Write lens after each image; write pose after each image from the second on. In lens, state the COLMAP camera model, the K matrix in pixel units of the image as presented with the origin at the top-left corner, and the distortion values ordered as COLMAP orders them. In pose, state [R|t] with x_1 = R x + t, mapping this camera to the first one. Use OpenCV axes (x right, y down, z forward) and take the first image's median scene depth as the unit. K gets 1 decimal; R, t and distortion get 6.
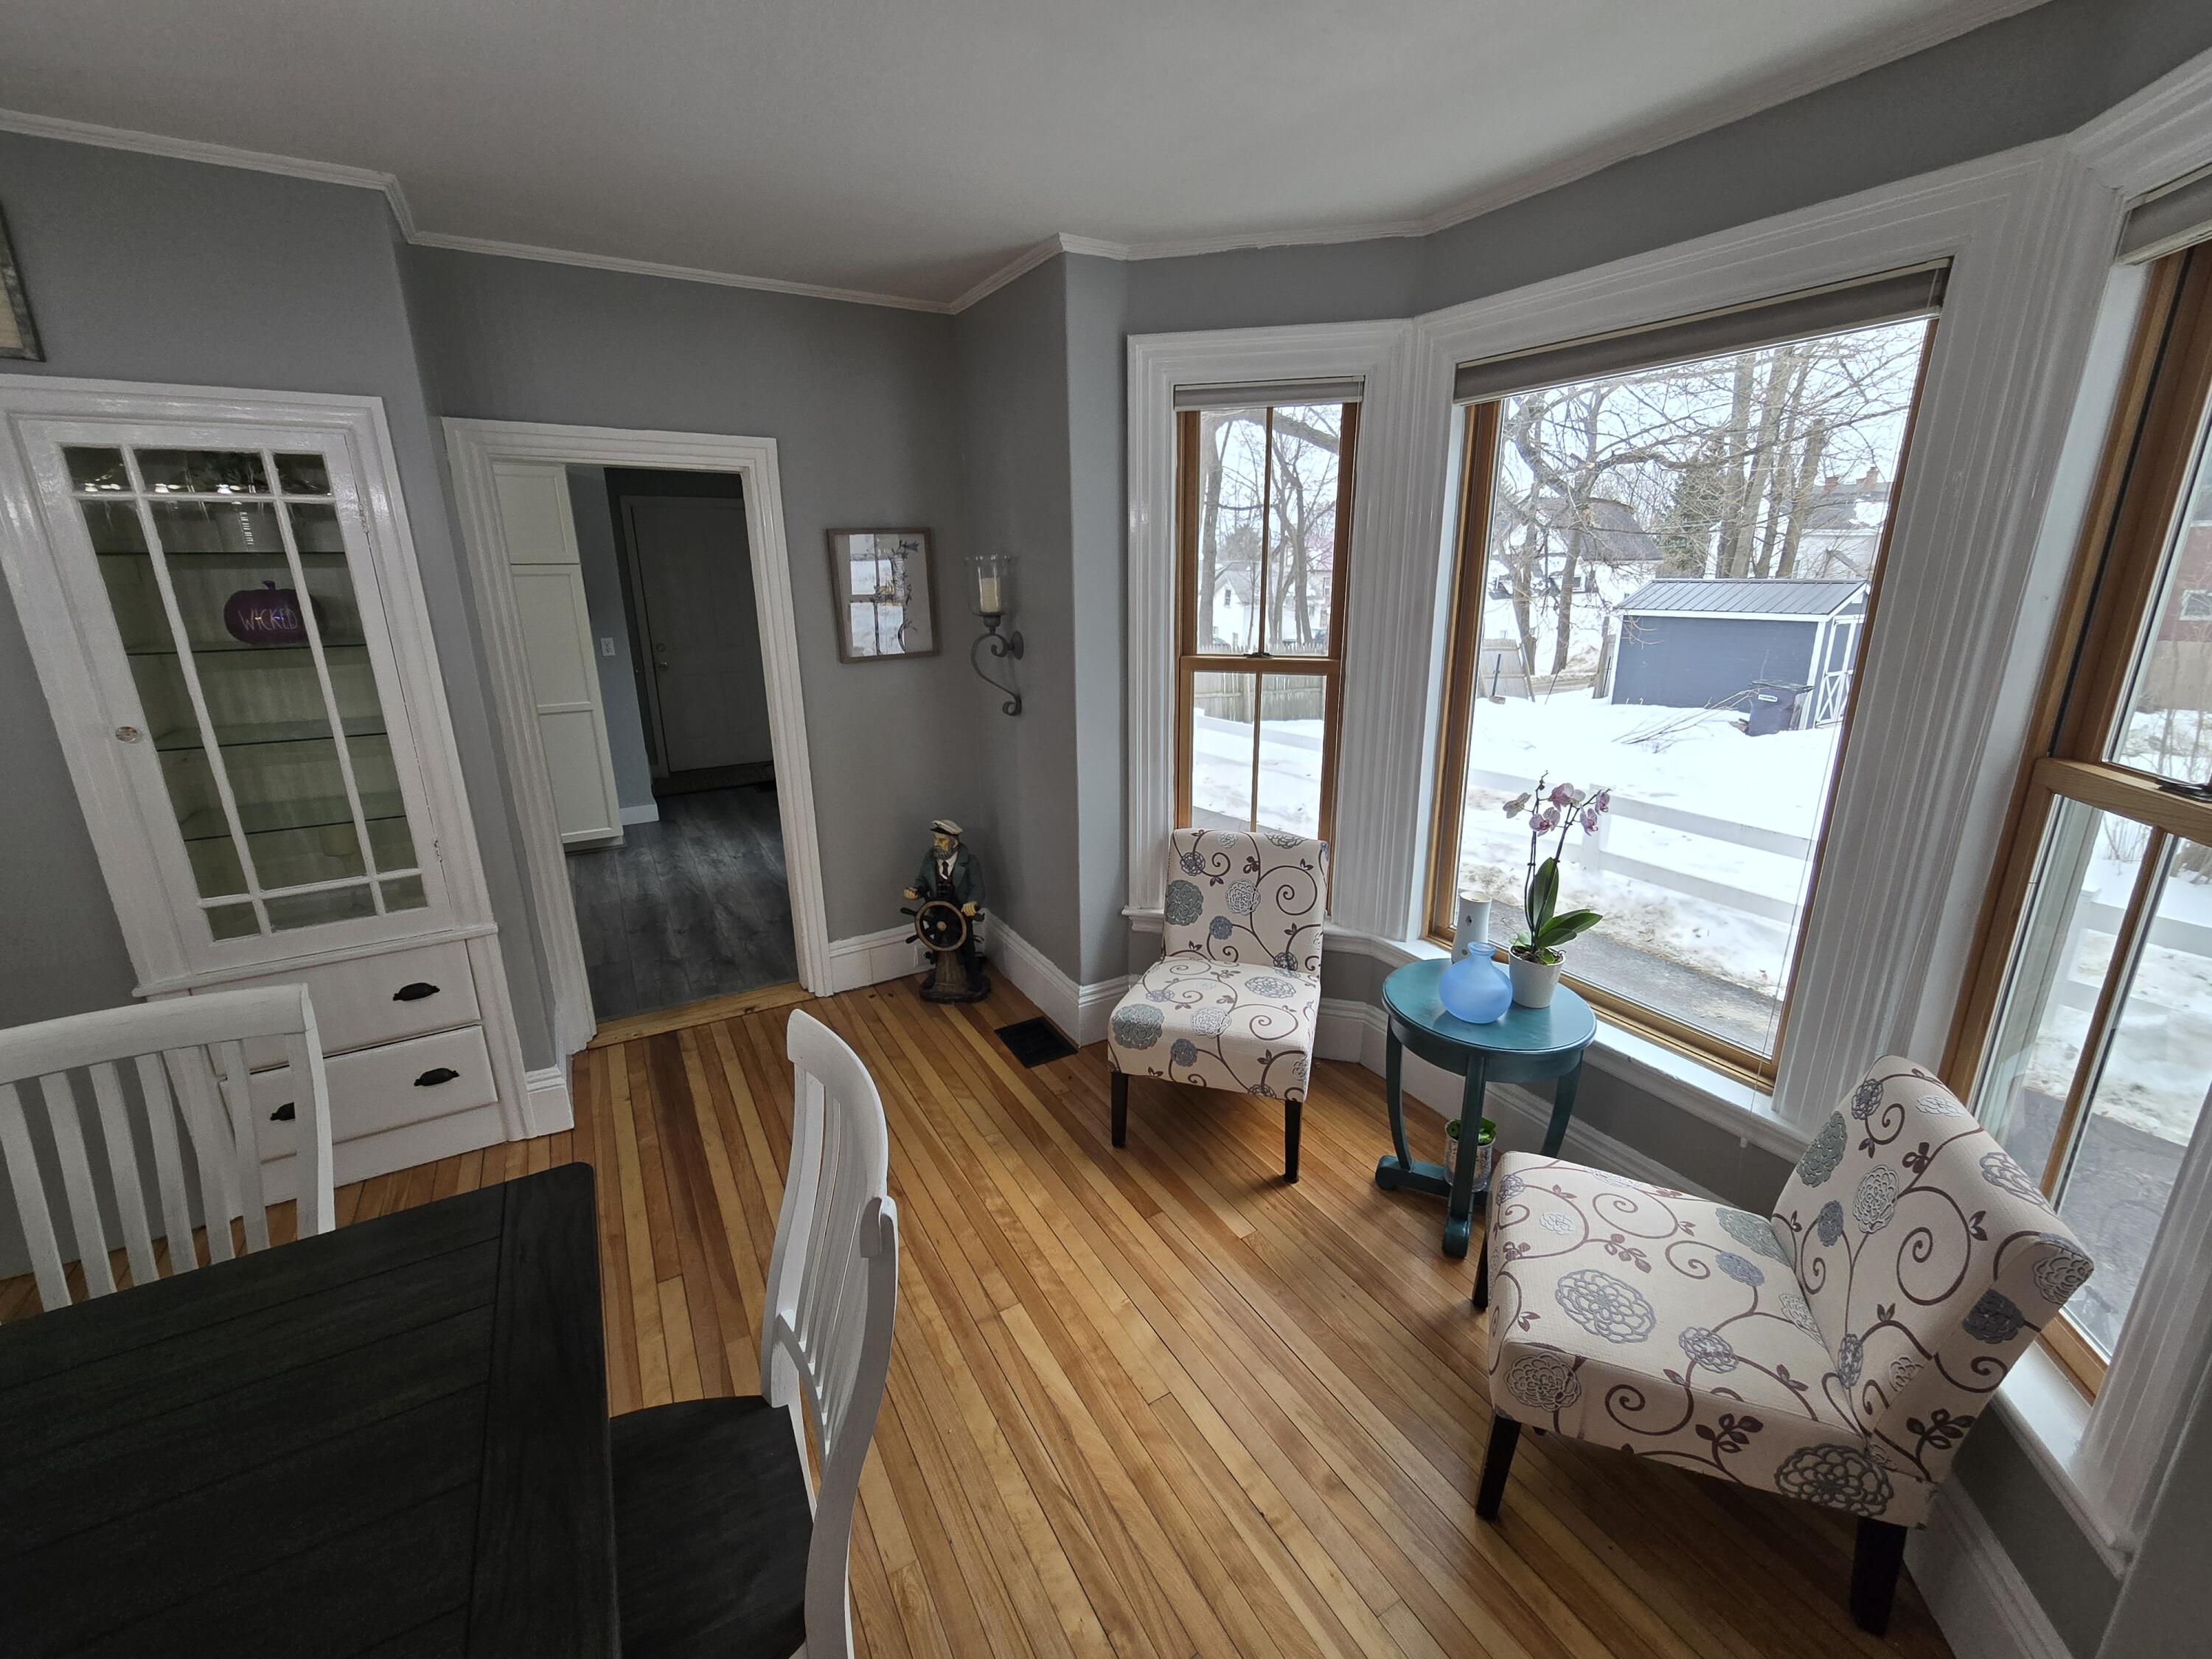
lens RADIAL K [[913.1, 0, 1105.1], [0, 913.1, 818.7], [0, 0, 1]] dist [-0.004582, 0.002470]
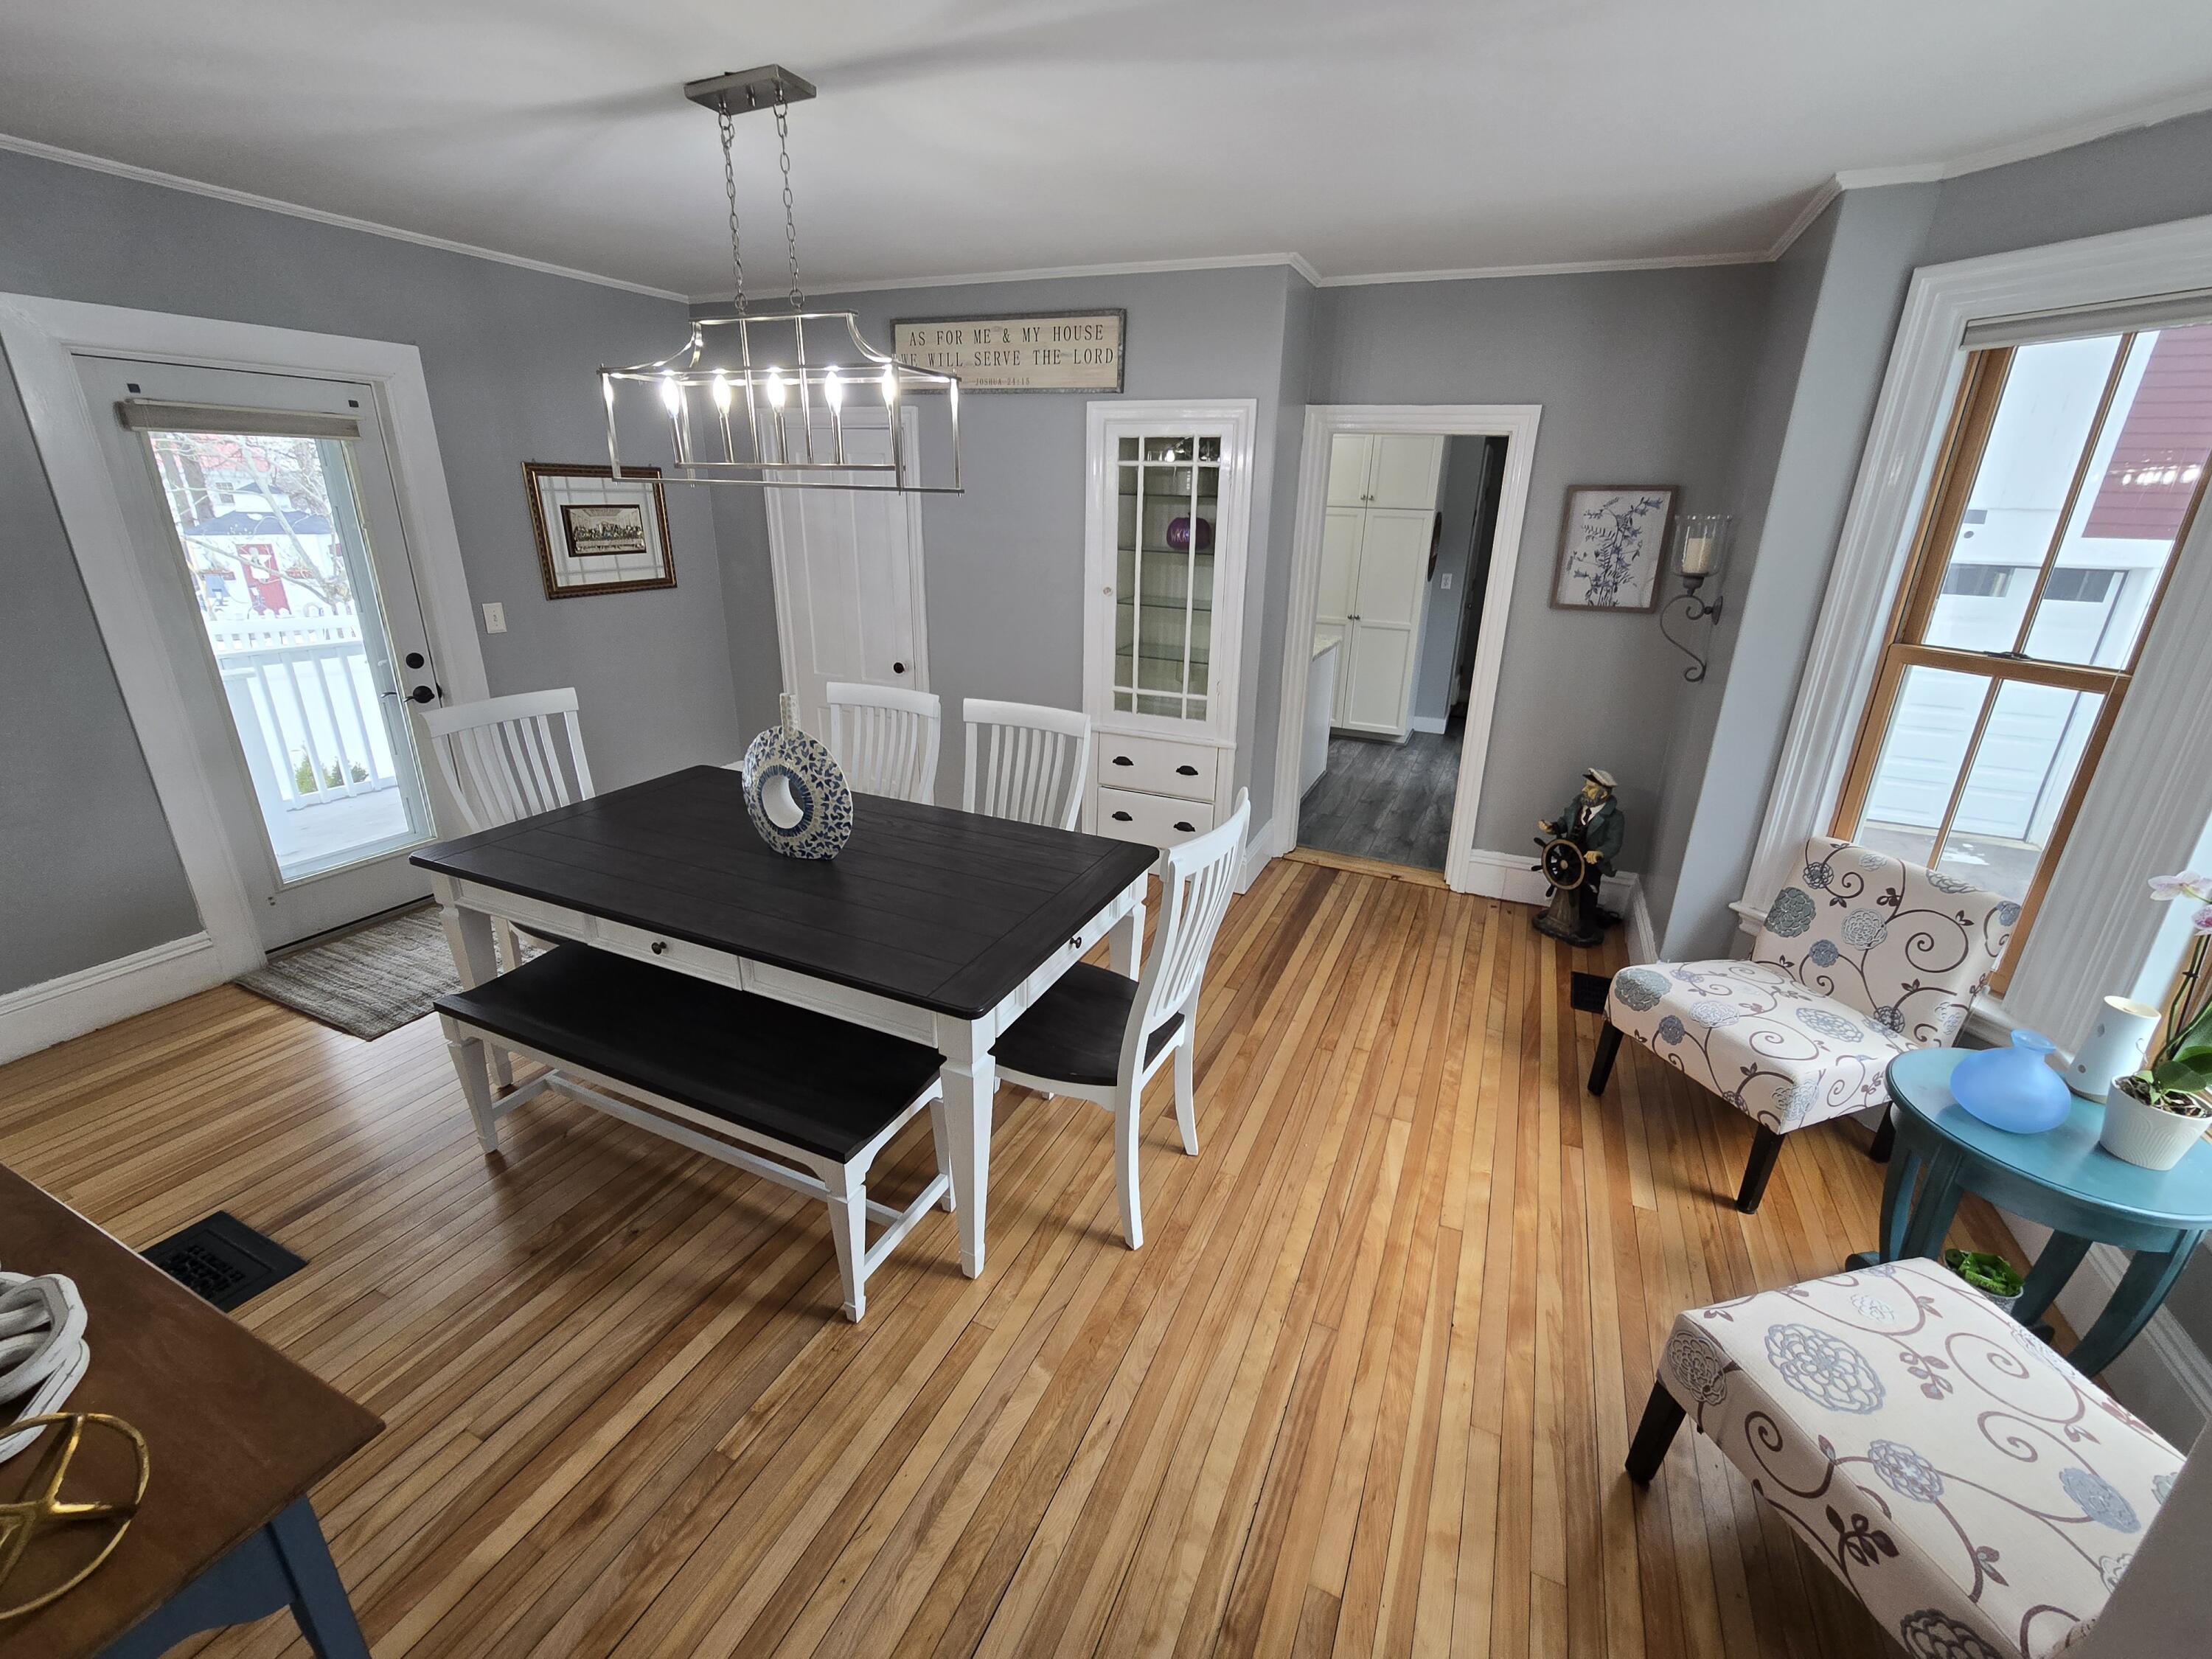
lens RADIAL K [[913.1, 0, 1123.5], [0, 913.1, 830.7], [0, 0, 1]] dist [-0.004582, 0.002470]
pose [[0.582857, 0.300648, -0.754910, 0.369530], [-0.253915, 0.949899, 0.182260, 0.018535], [0.771884, 0.085452, 0.629994, -0.090732]]
